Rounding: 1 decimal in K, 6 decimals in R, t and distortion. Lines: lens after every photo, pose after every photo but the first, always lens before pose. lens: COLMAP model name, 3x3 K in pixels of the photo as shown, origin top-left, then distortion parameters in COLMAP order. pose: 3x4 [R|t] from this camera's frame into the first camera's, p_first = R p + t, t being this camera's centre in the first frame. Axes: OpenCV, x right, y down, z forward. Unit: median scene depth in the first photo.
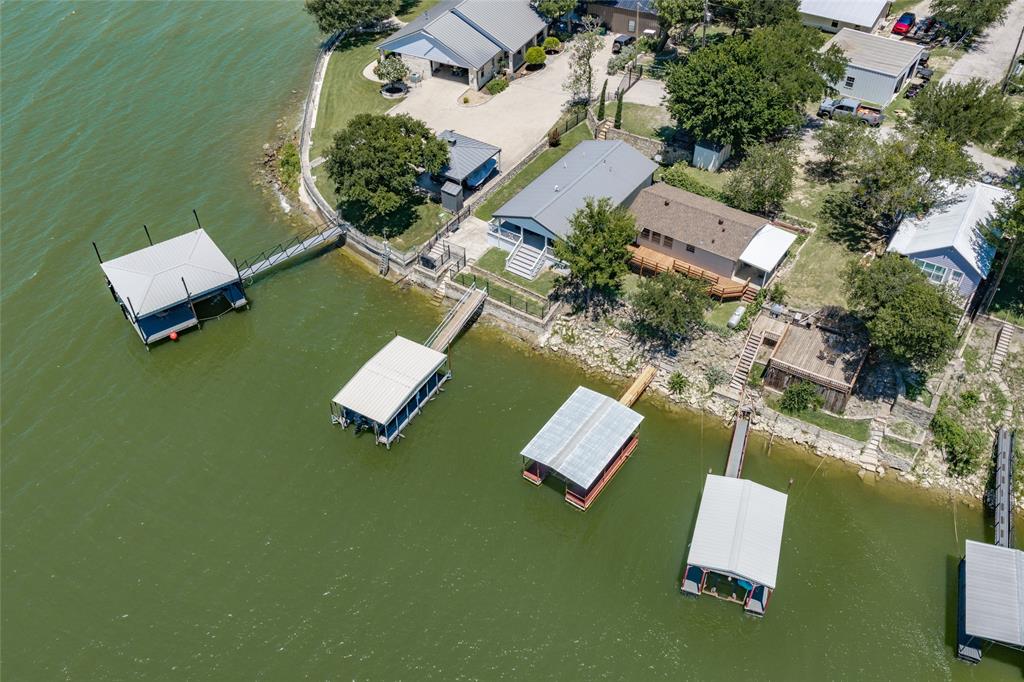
lens RADIAL K [[840.1, 0, 511.6], [0, 840.1, 352.5], [0, 0, 1]] dist [0.032647, -0.074060]
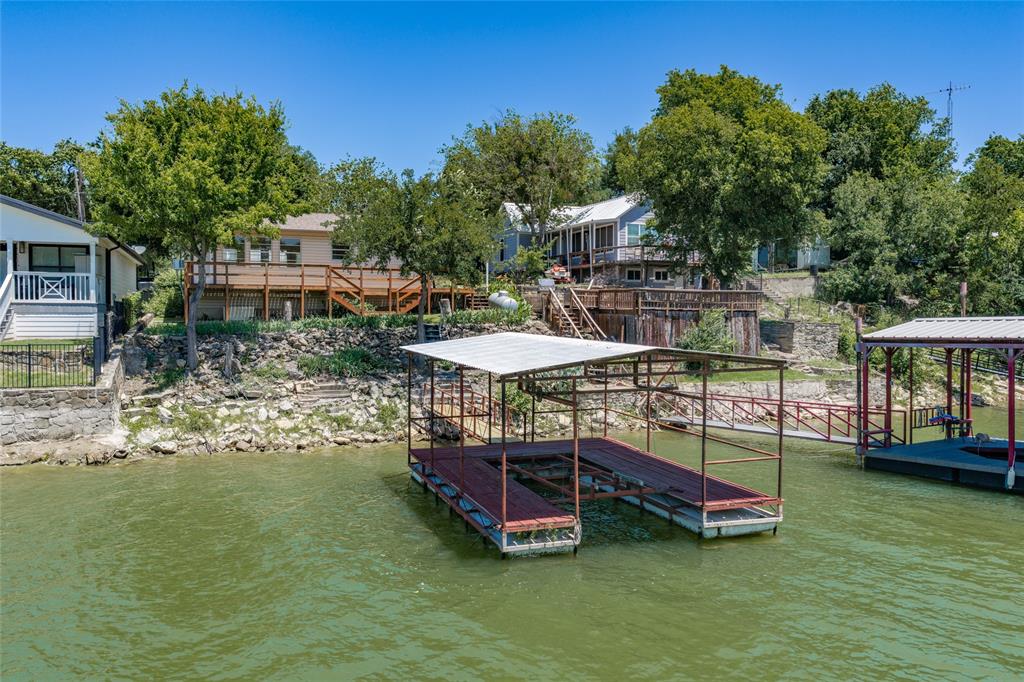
lens RADIAL K [[840.1, 0, 511.6], [0, 840.1, 352.5], [0, 0, 1]] dist [0.032647, -0.074060]
pose [[0.587438, -0.020260, 0.809015, -0.134488], [0.552608, 0.740374, -0.382715, 0.168289], [-0.591220, 0.671890, 0.446120, 0.751959]]
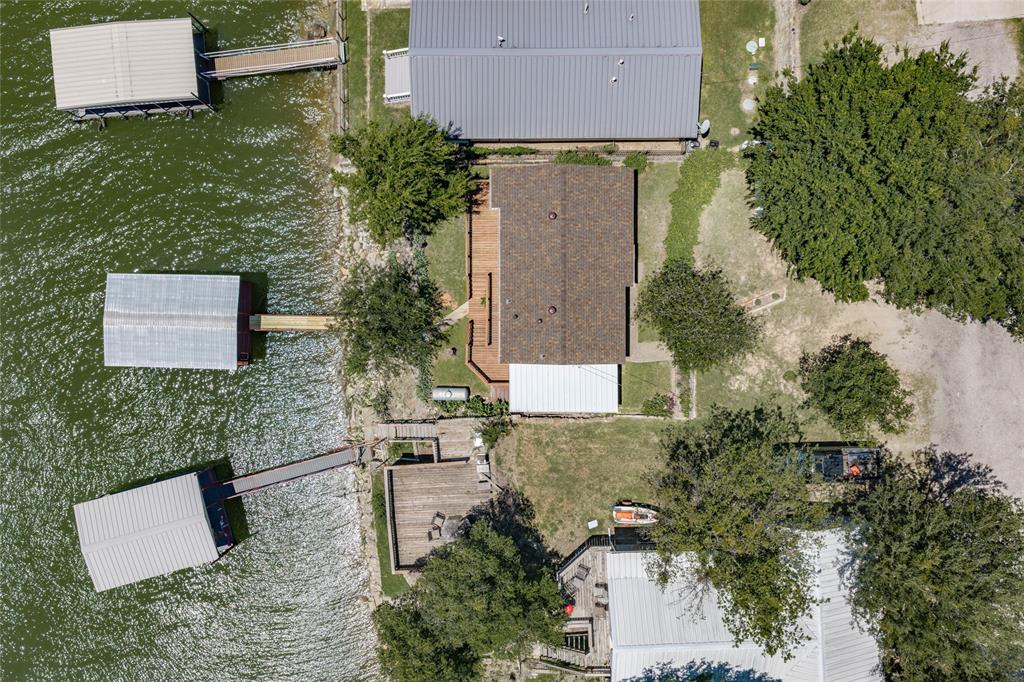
lens RADIAL K [[868.3, 0, 509.7], [0, 868.3, 325.7], [0, 0, 1]] dist [0.006866, -0.014712]
pose [[0.567550, 0.823339, -0.000822, 0.237131], [-0.561023, 0.387459, 0.731524, -0.605206], [0.602611, -0.414715, 0.681815, 0.522160]]
